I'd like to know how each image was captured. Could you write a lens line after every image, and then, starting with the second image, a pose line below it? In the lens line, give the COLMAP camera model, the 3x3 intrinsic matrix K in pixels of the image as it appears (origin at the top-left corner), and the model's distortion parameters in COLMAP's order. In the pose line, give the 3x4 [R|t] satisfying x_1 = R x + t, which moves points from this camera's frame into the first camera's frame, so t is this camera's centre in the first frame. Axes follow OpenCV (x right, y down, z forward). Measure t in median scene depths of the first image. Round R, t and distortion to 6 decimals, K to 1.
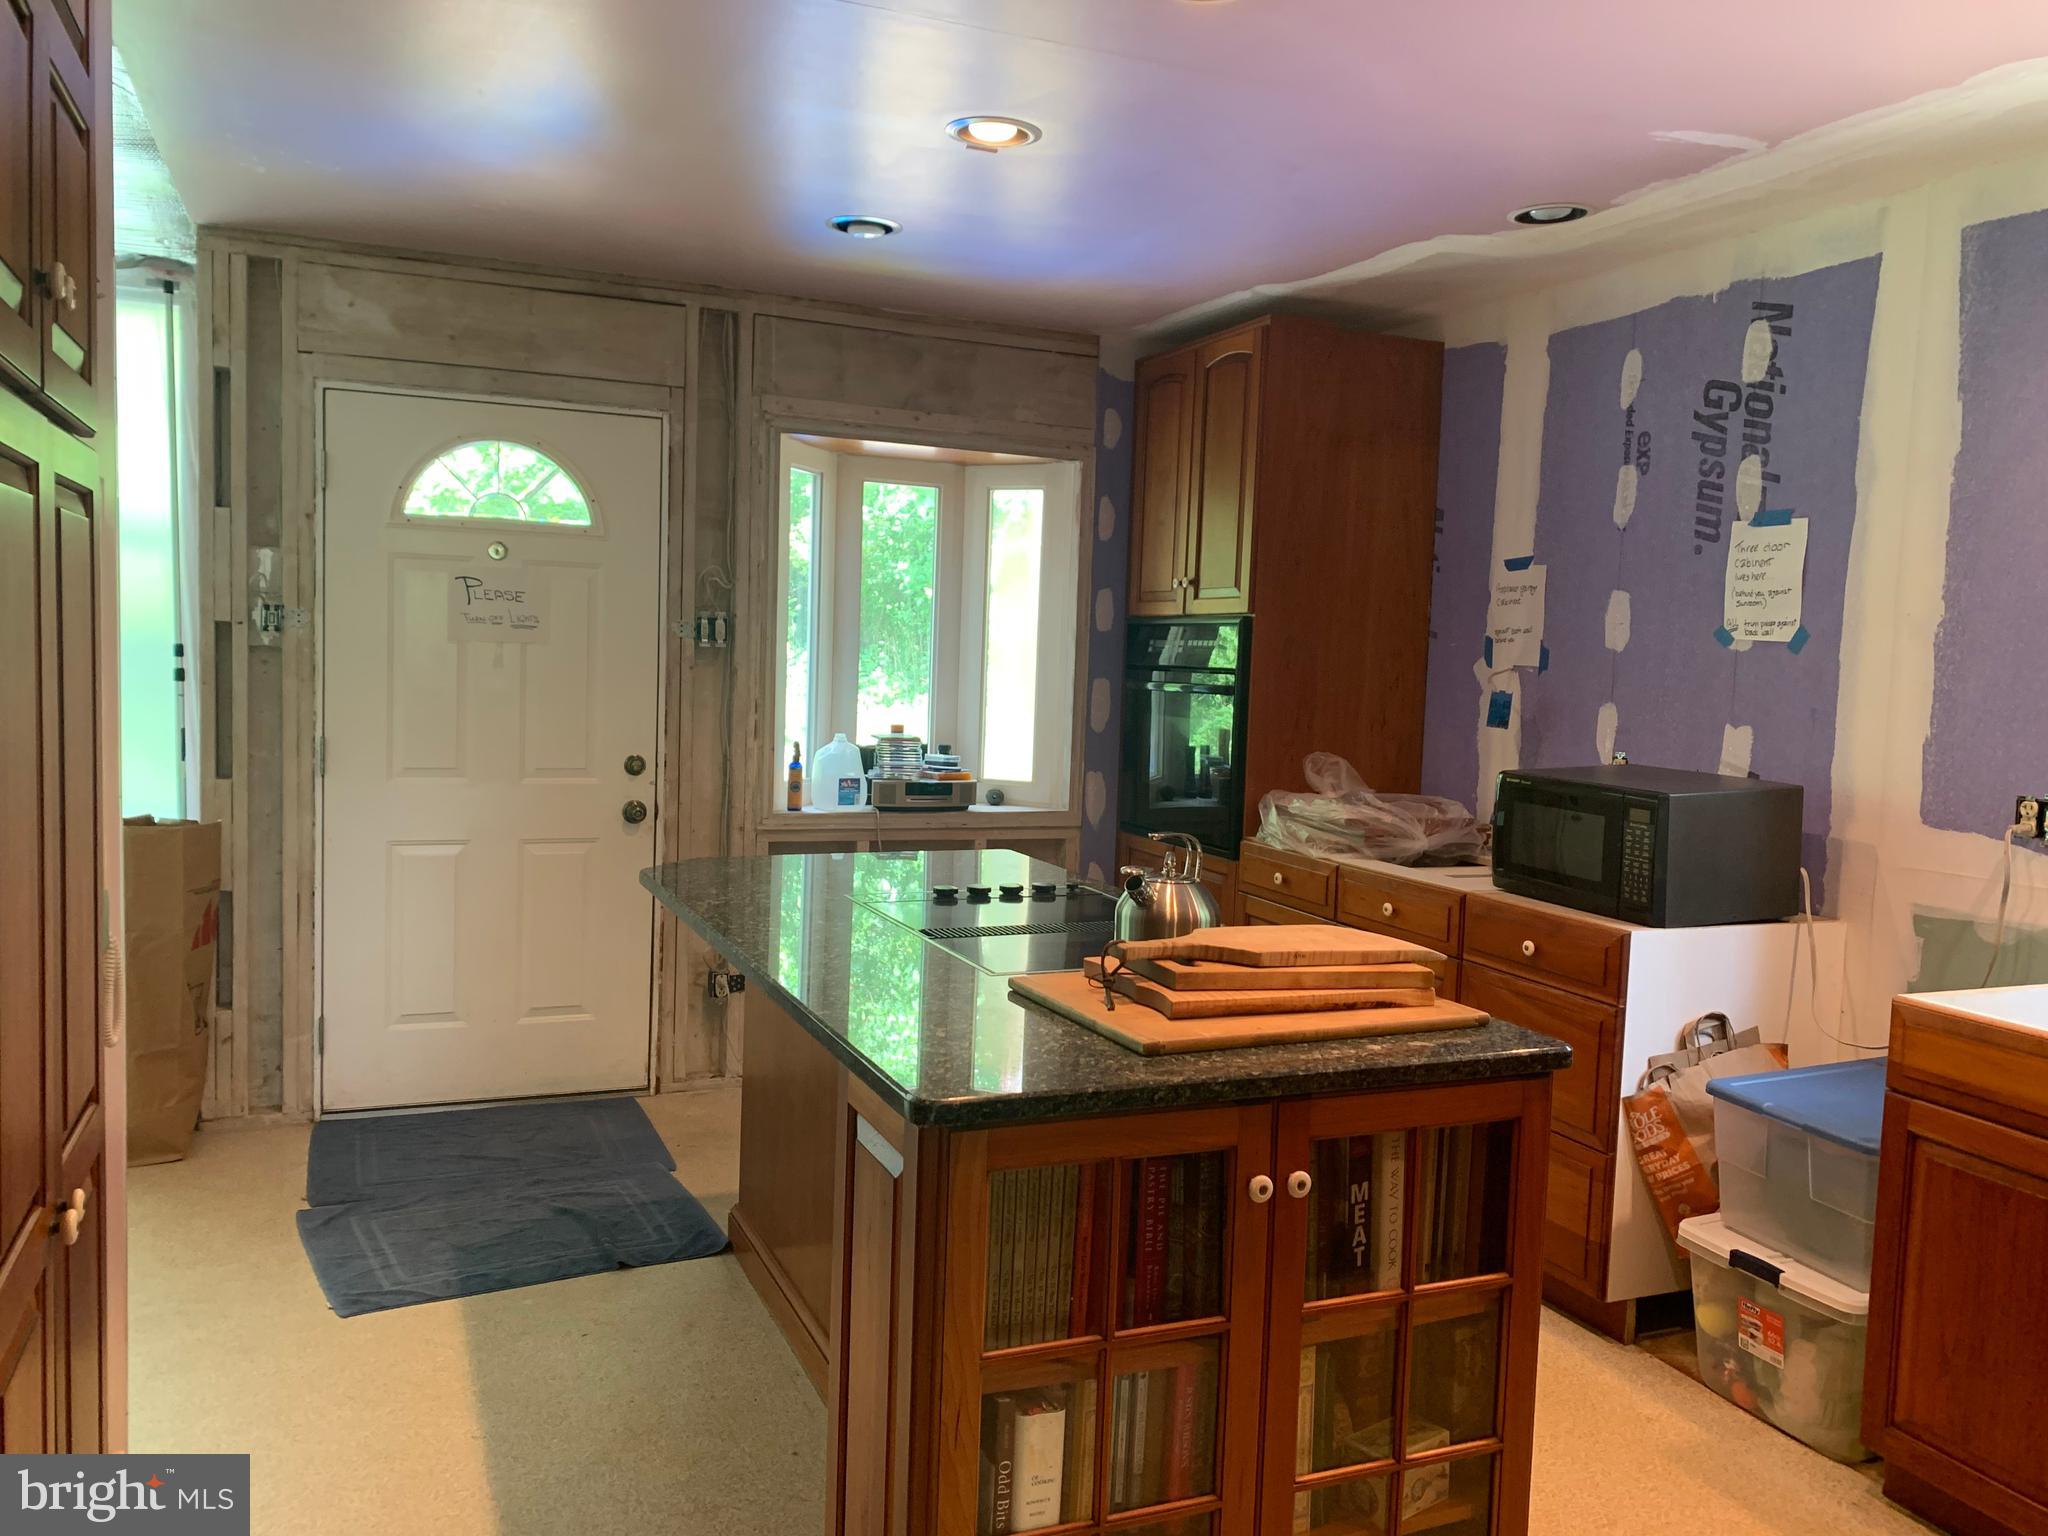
lens RADIAL K [[1564.8, 0, 1021.9], [0, 1564.8, 756.7], [0, 0, 1]] dist [0.036984, -0.012411]
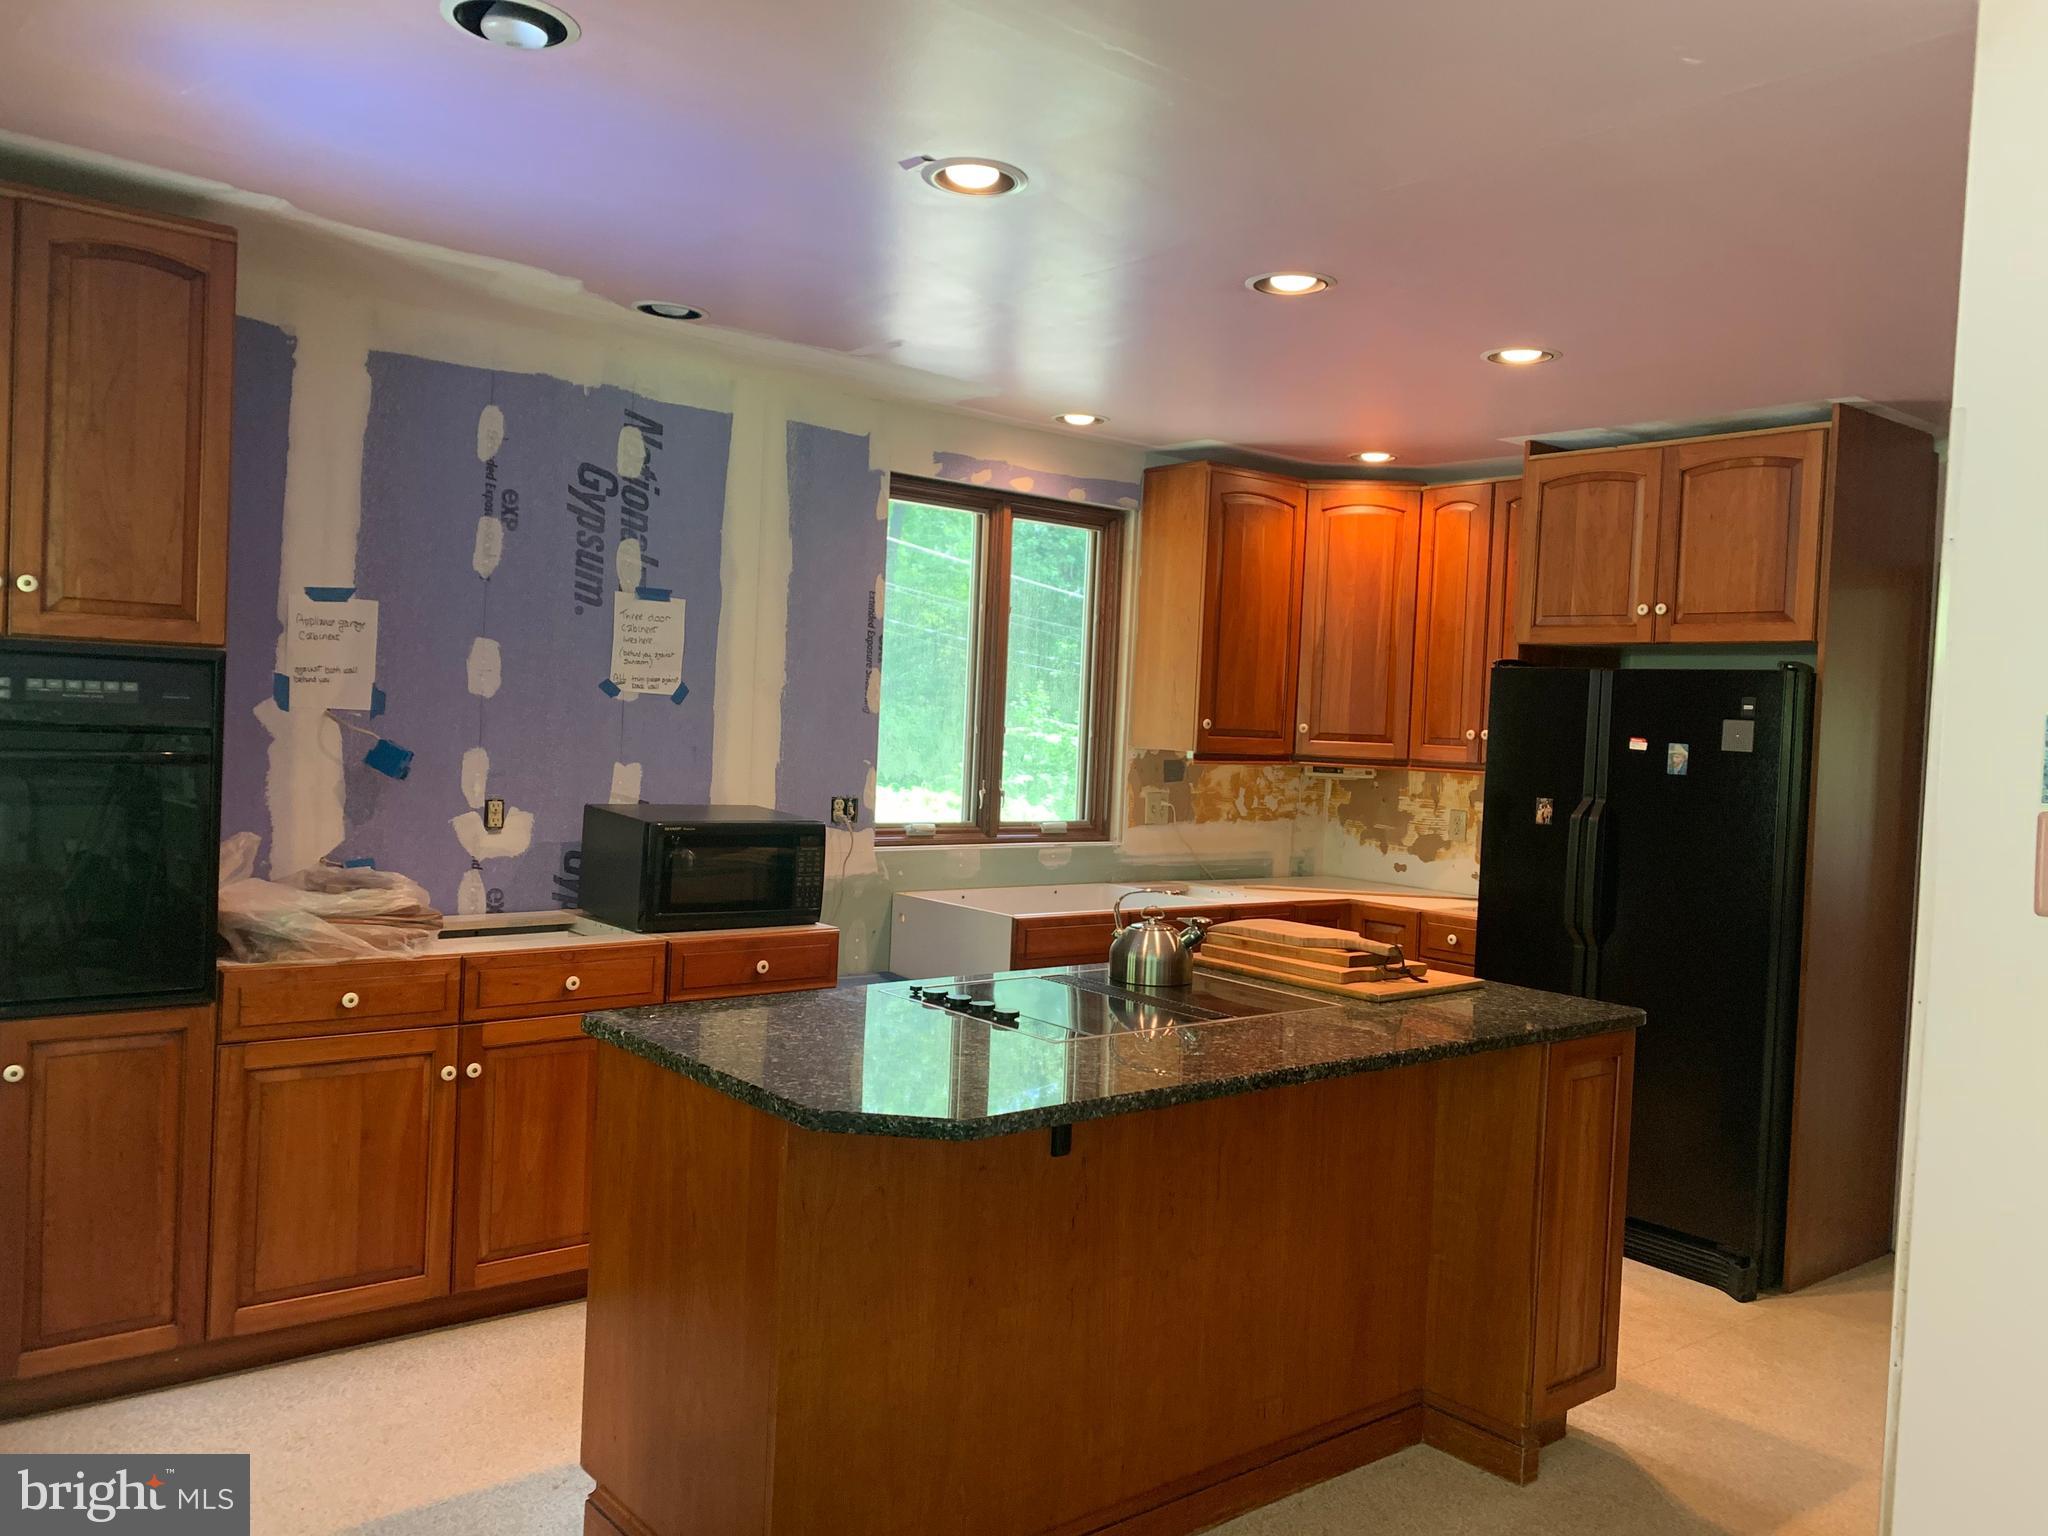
lens RADIAL K [[1564.8, 0, 1019.5], [0, 1564.8, 778.7], [0, 0, 1]] dist [0.036984, -0.012411]
pose [[-0.271754, -0.087712, 0.958361, -0.768401], [0.012021, 0.995451, 0.094515, -0.116307], [-0.962292, 0.037205, -0.269464, 1.026201]]
